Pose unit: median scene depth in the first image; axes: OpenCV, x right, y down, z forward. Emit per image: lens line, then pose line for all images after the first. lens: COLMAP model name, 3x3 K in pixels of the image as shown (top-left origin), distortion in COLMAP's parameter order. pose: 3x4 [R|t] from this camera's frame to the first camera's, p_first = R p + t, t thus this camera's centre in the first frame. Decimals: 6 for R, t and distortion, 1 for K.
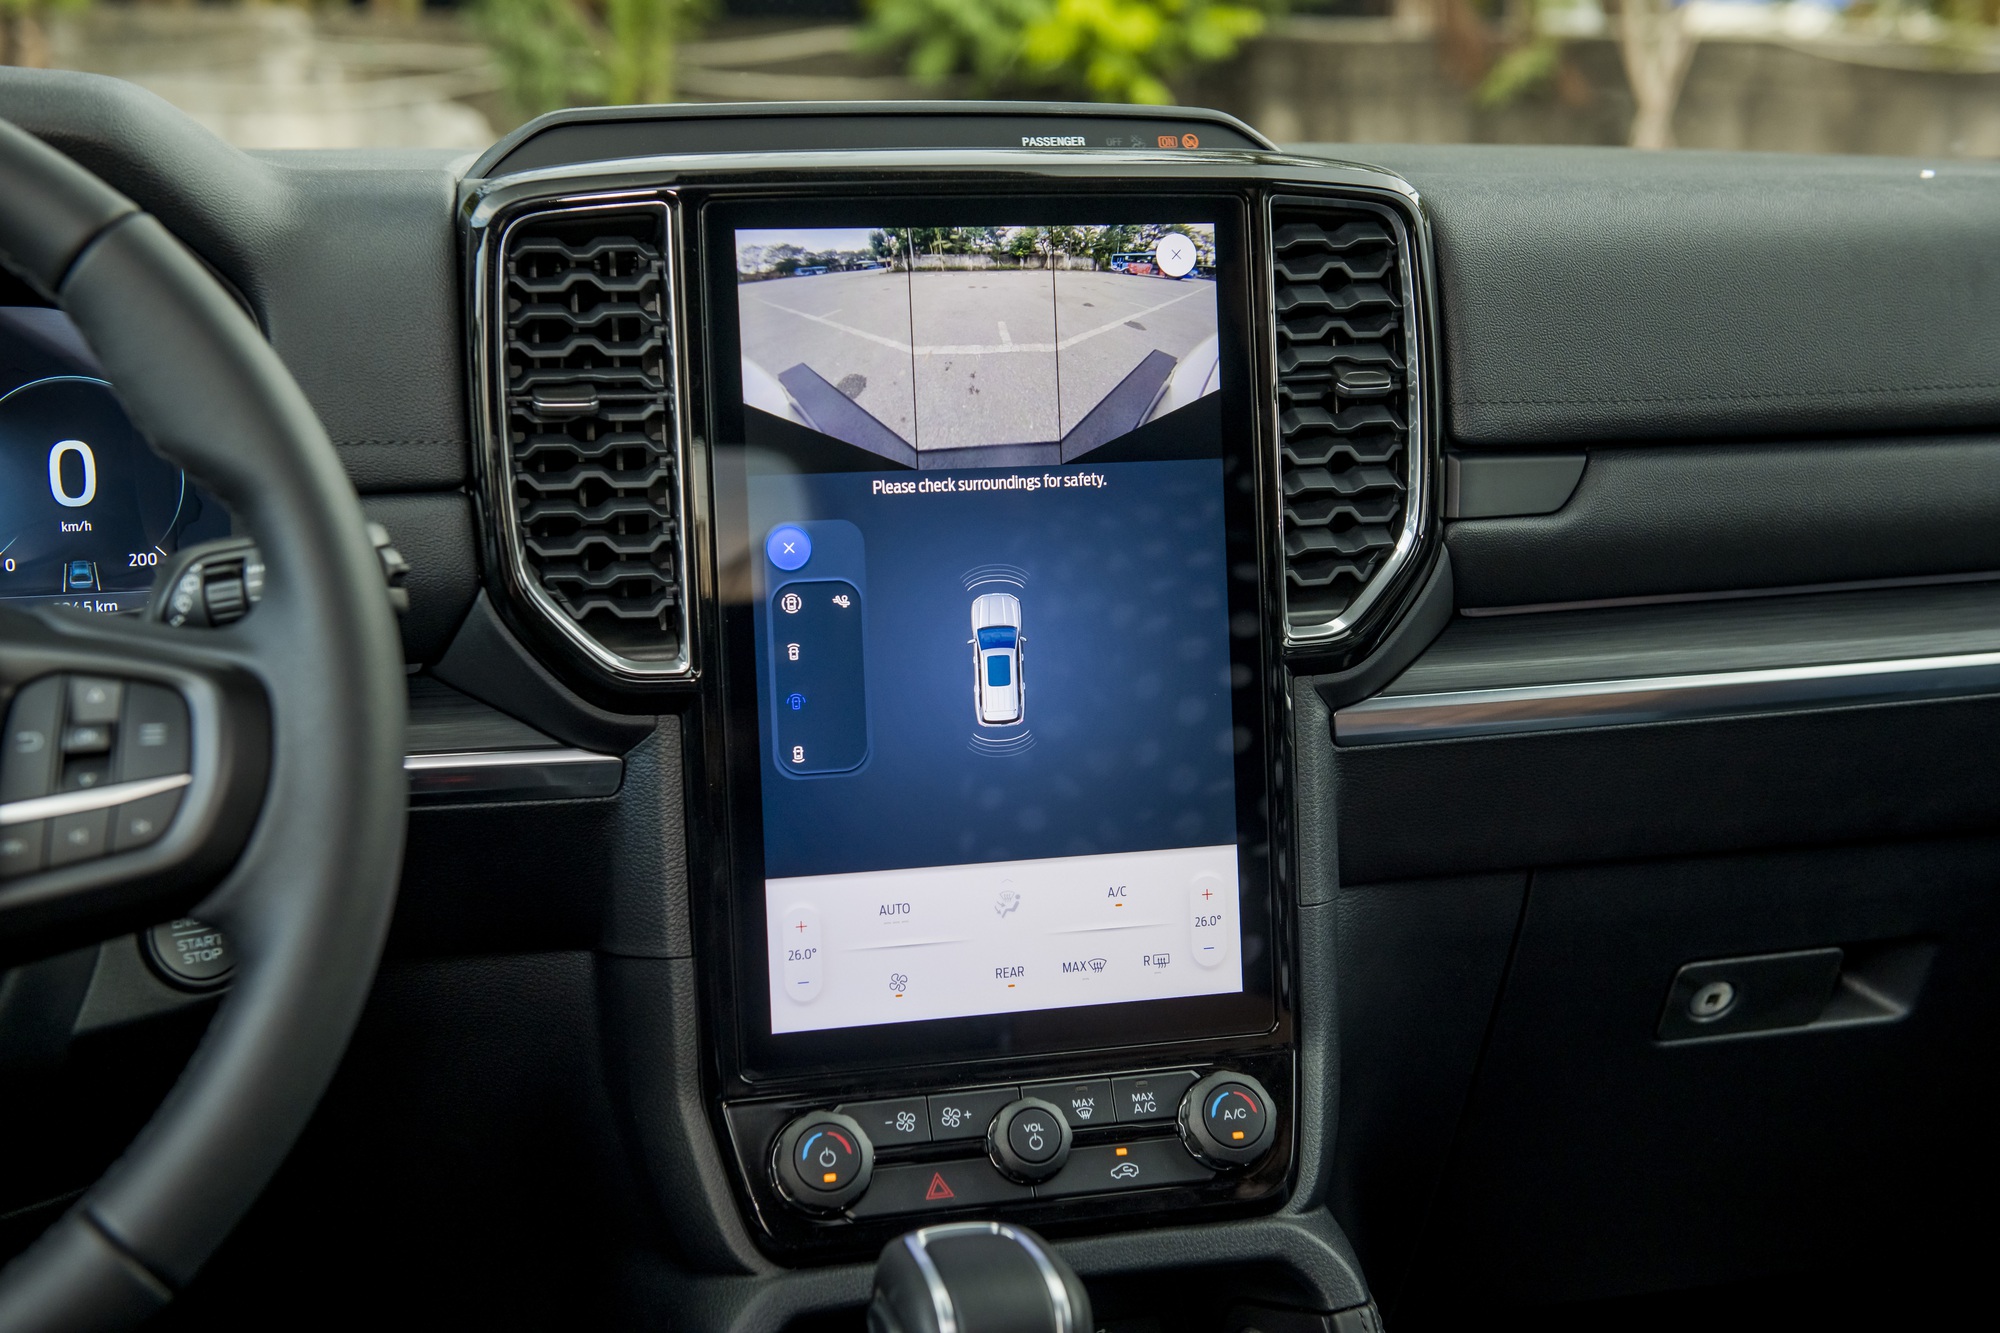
lens RADIAL K [[2940.0, 0, 1000.0], [0, 2940.0, 666.5], [0, 0, 1]] dist [0.175852, -0.042229]
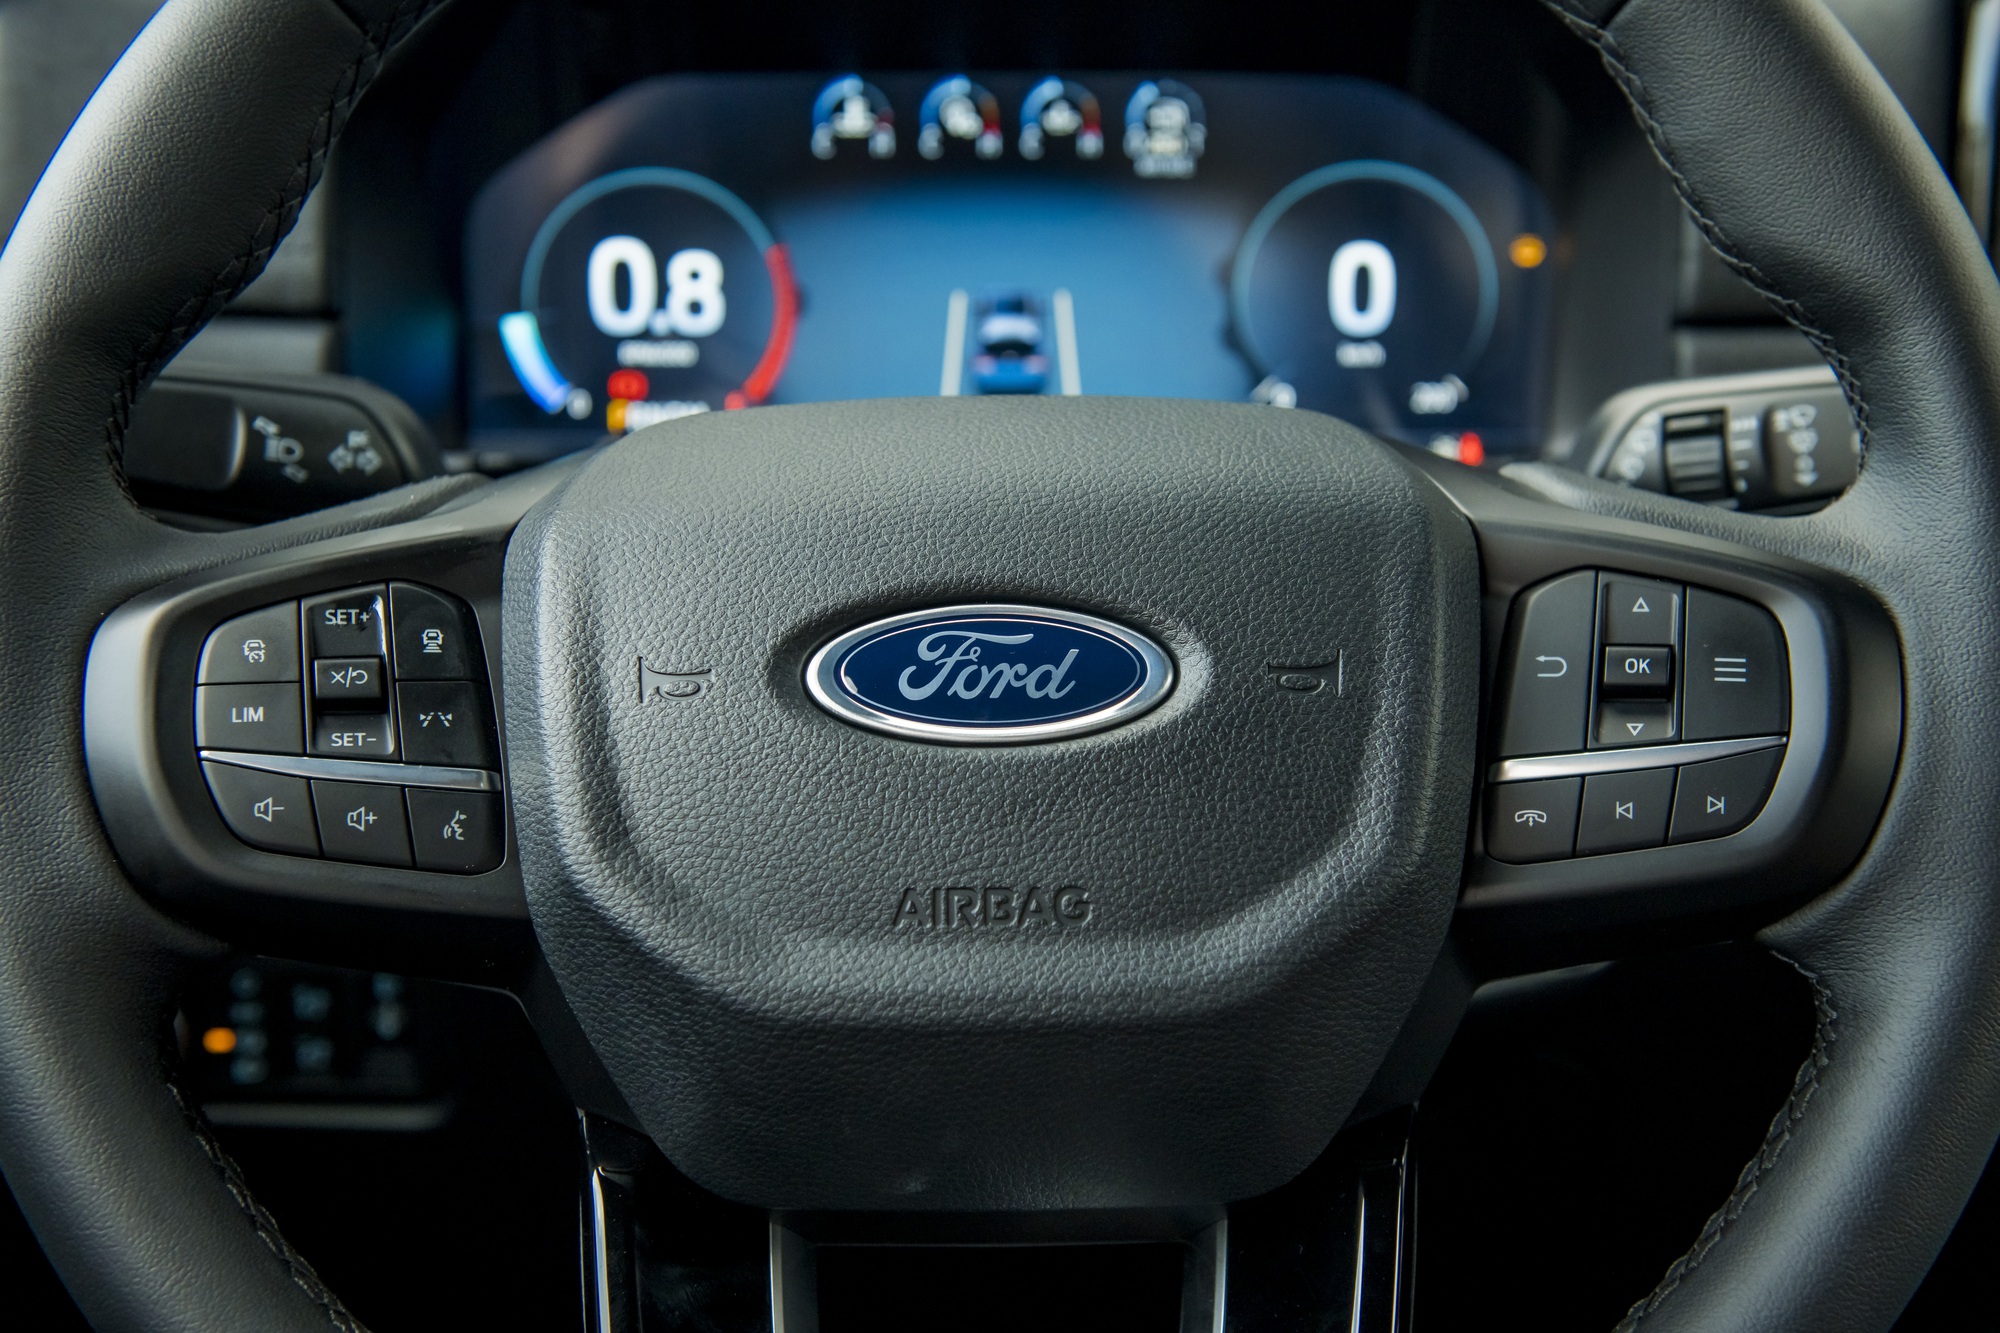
lens RADIAL K [[2582.4, 0, 1000.0], [0, 2582.4, 666.5], [0, 0, 1]] dist [0.098886, -0.003752]
pose [[0.964779, 0.071700, -0.253101, -0.226378], [-0.053226, 0.995444, 0.079108, -0.012693], [0.257620, -0.062850, 0.964200, 0.289924]]
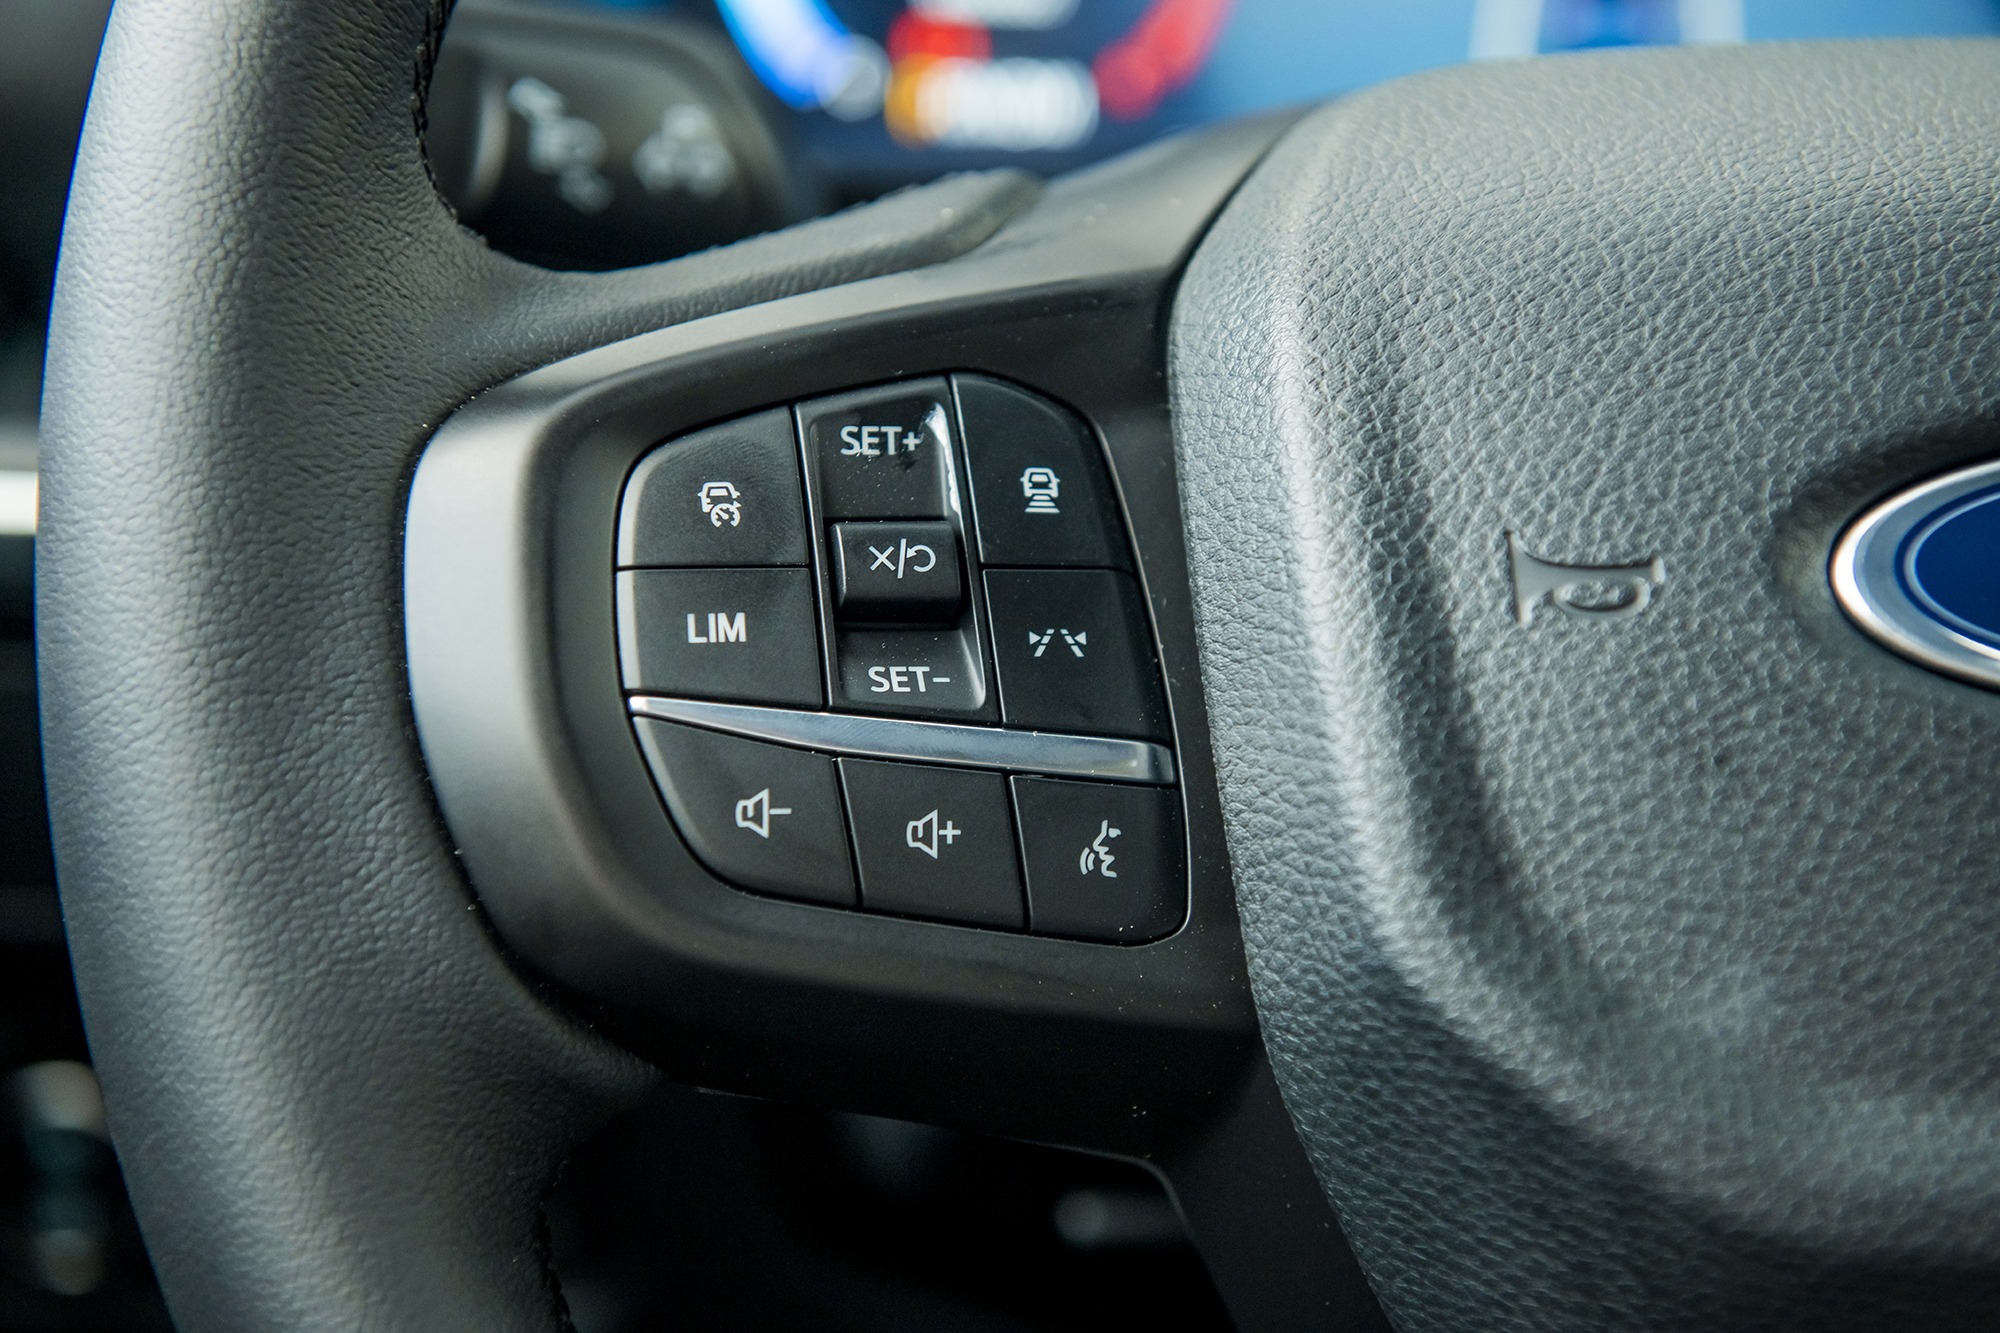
lens RADIAL K [[3800.9, 0, 1000.0], [0, 3800.9, 666.5], [0, 0, 1]] dist [0.076432, 0.167914]
pose [[0.971582, 0.098962, -0.215025, -0.384289], [-0.074884, 0.990258, 0.117392, 0.001381], [0.224547, -0.097954, 0.969528, 0.376244]]
